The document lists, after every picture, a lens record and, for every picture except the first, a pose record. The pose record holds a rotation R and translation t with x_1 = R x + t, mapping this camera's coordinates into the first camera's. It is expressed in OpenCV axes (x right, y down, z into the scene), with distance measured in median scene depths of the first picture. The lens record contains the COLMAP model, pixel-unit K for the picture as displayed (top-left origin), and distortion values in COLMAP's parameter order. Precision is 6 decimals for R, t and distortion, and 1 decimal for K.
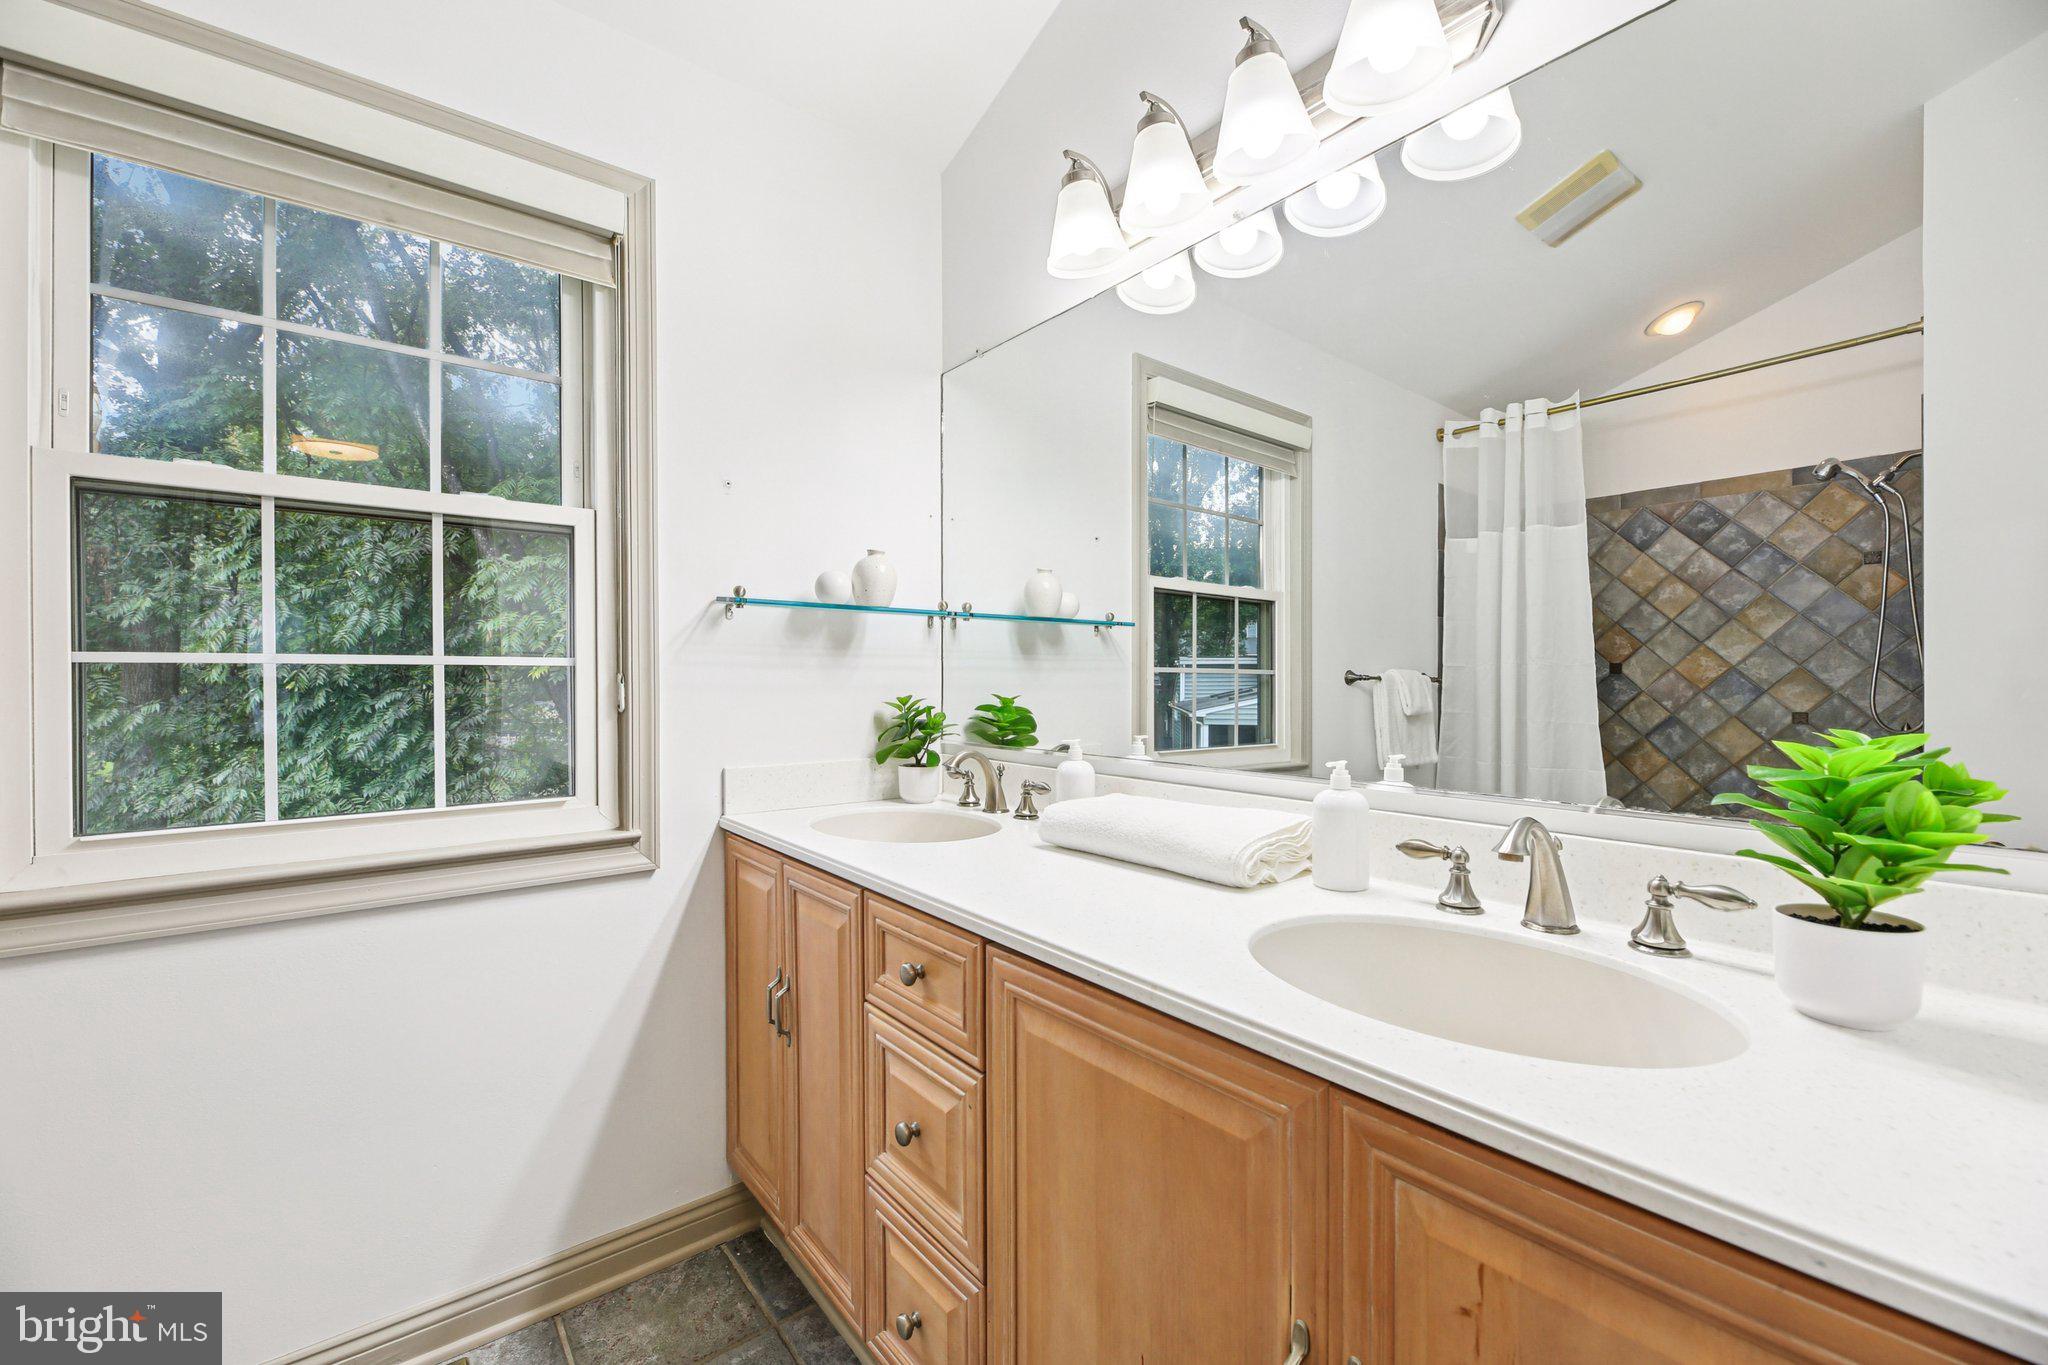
lens RADIAL K [[834.0, 0, 1031.9], [0, 834.0, 686.9], [0, 0, 1]] dist [-0.001596, -0.000024]
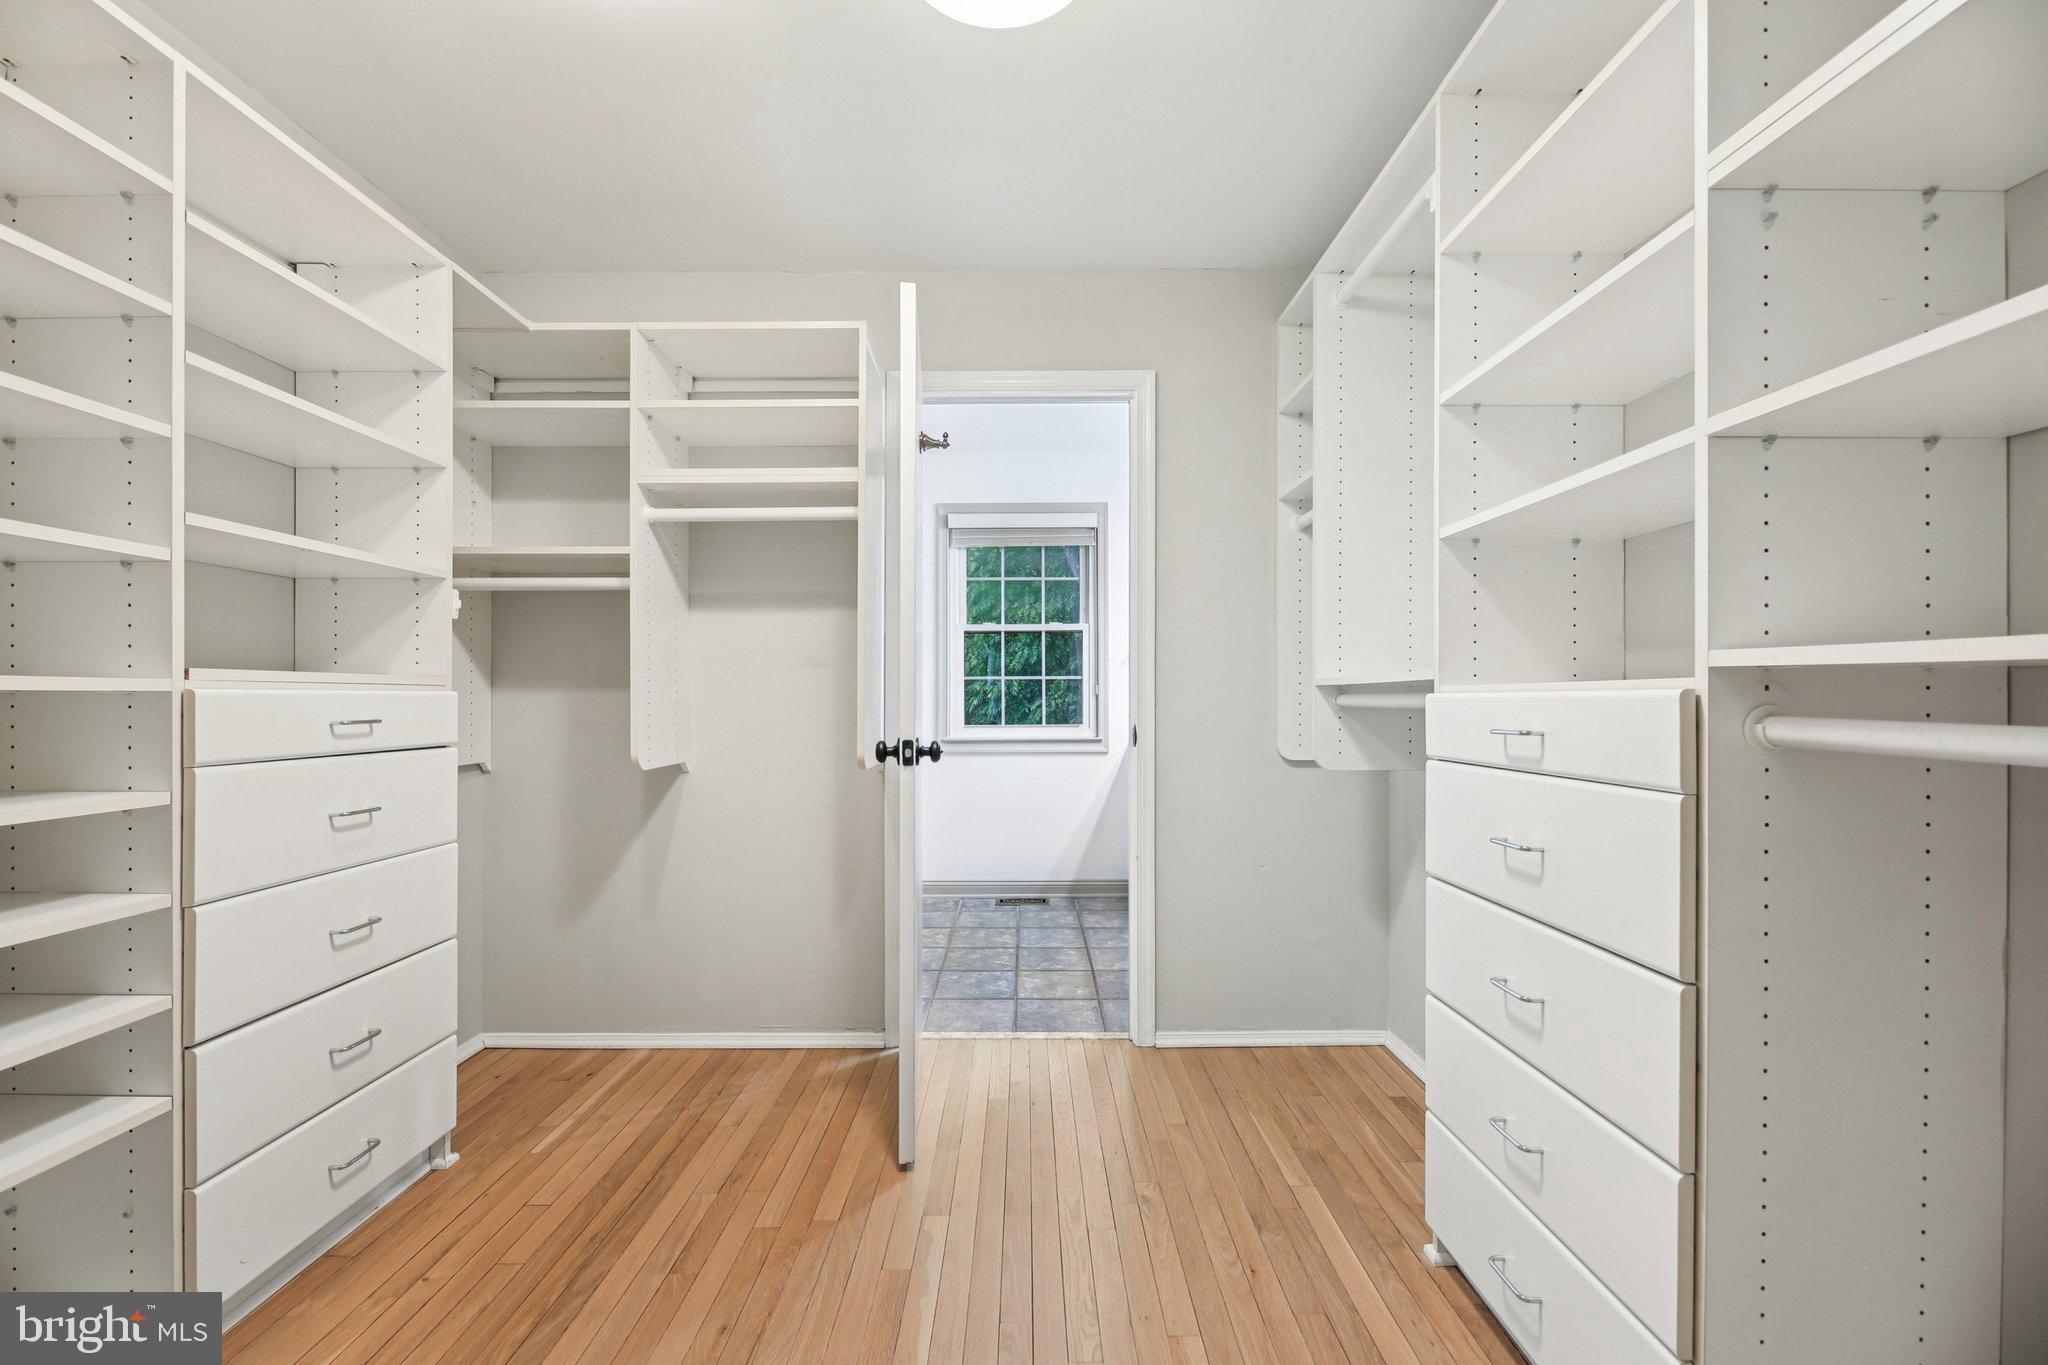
lens RADIAL K [[834.0, 0, 1021.8], [0, 834.0, 693.6], [0, 0, 1]] dist [-0.001596, -0.000024]
pose [[0.778230, -0.002726, -0.627974, 1.088945], [-0.003039, 0.999963, -0.008107, 0.049565], [0.627973, 0.008218, 0.778192, -1.365448]]
